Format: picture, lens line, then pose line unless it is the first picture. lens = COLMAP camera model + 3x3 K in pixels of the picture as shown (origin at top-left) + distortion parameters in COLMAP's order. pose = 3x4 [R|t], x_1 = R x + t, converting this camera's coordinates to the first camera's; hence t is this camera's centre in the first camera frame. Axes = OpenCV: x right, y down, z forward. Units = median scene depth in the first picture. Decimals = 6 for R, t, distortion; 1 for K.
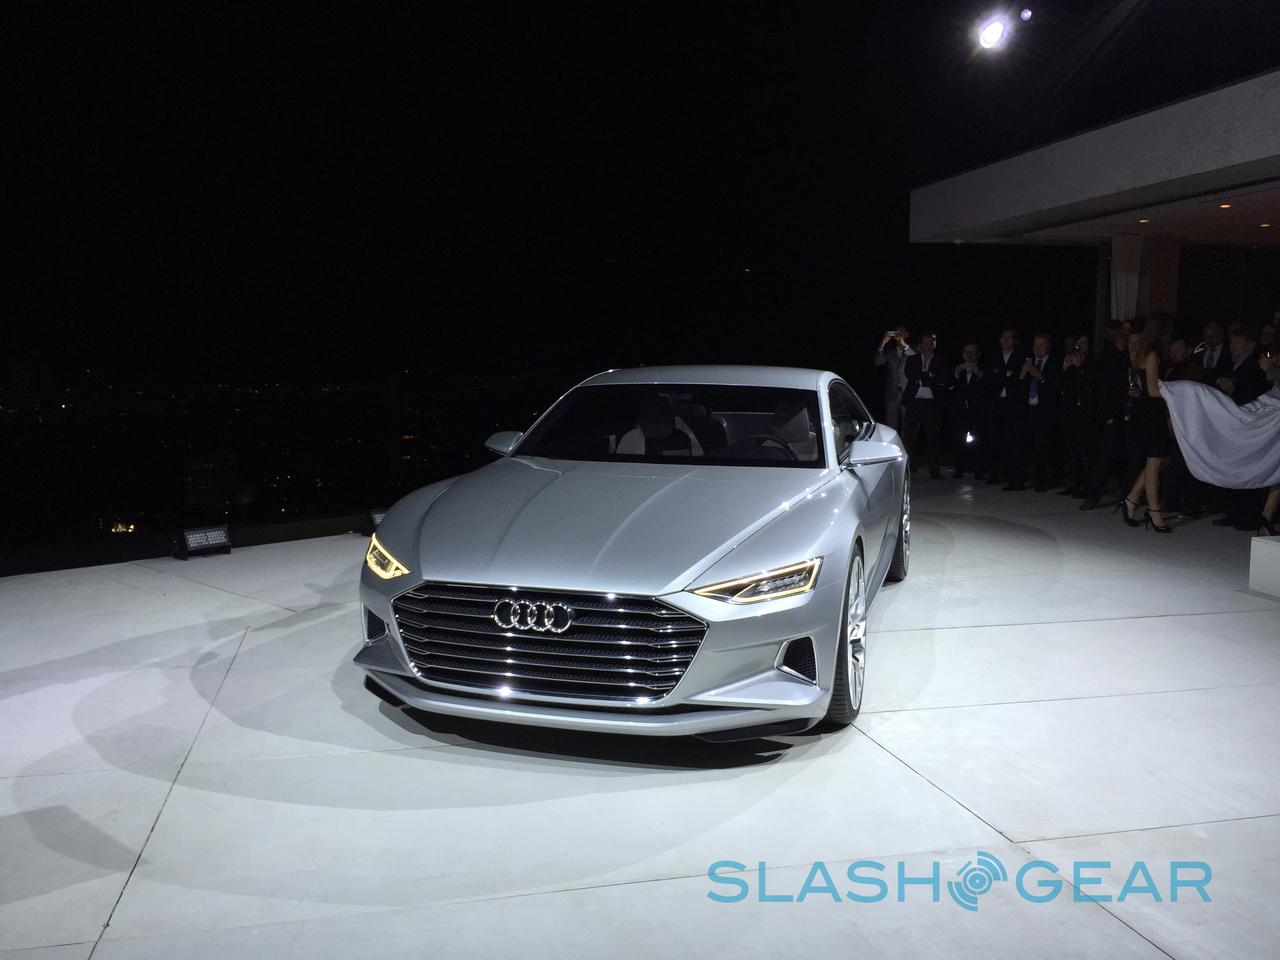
lens RADIAL K [[1089.1, 0, 640.0], [0, 1089.1, 480.0], [0, 0, 1]] dist [0.029394, -0.002383]
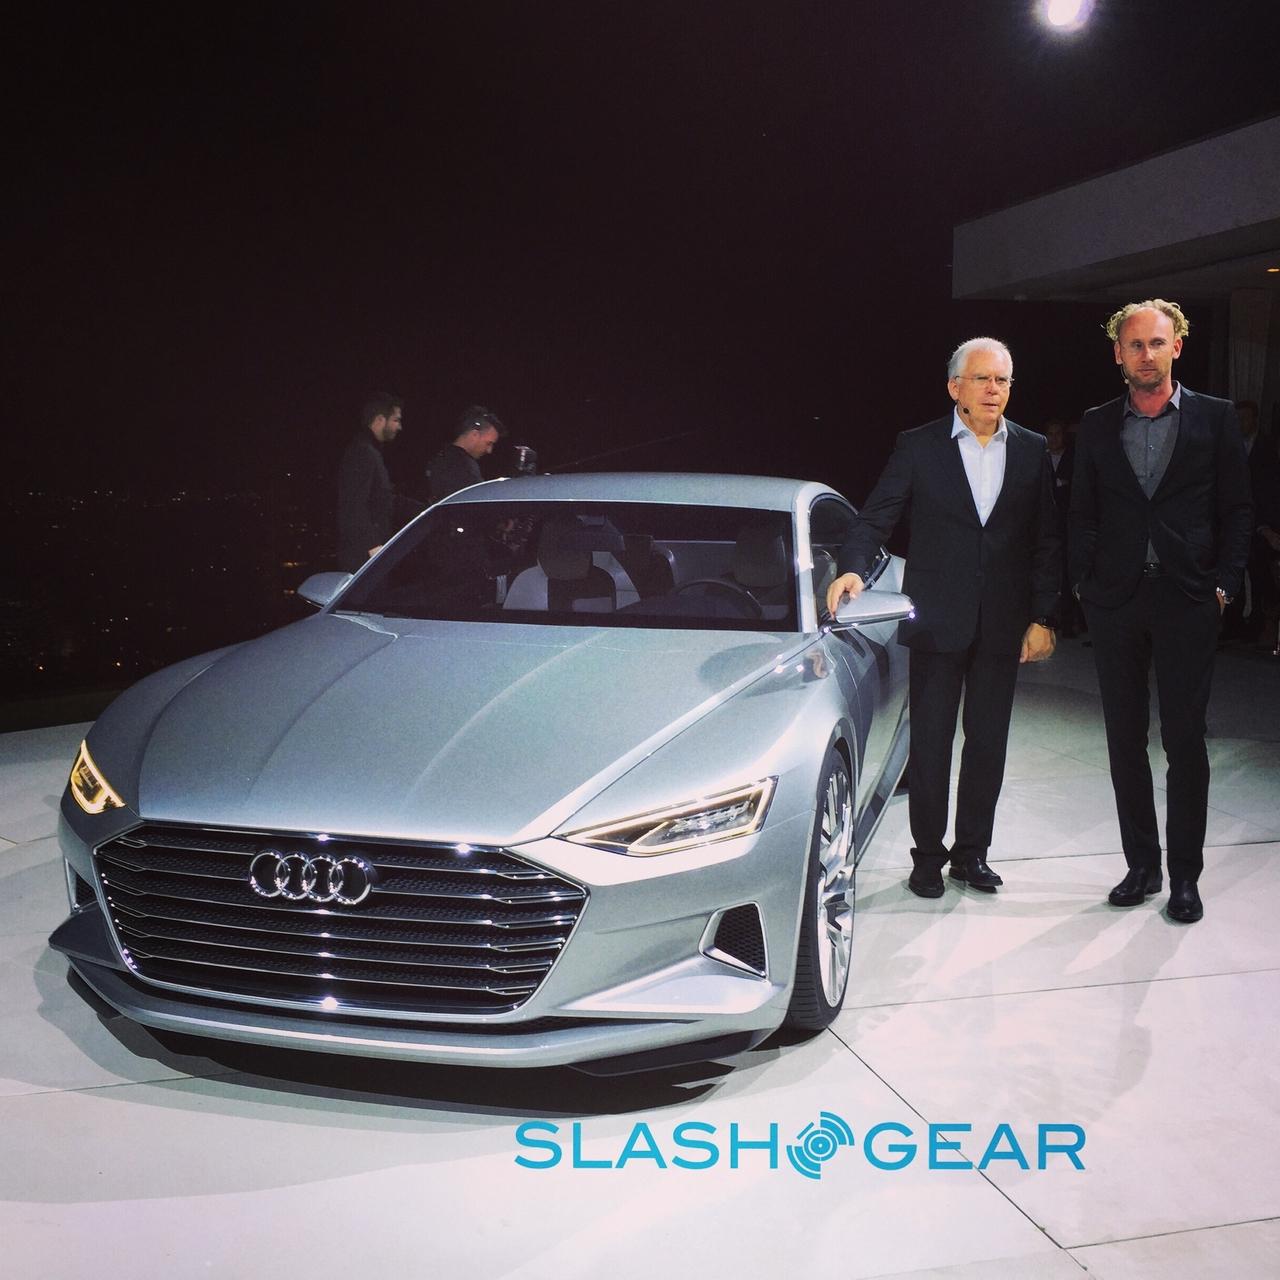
lens RADIAL K [[1466.8, 0, 654.0], [0, 1466.8, 634.3], [0, 0, 1]] dist [0.029111, -0.009877]
pose [[0.999460, -0.002106, 0.032795, 0.067449], [0.001813, 0.999958, 0.008987, -0.021184], [-0.032813, -0.008922, 0.999422, 0.141932]]
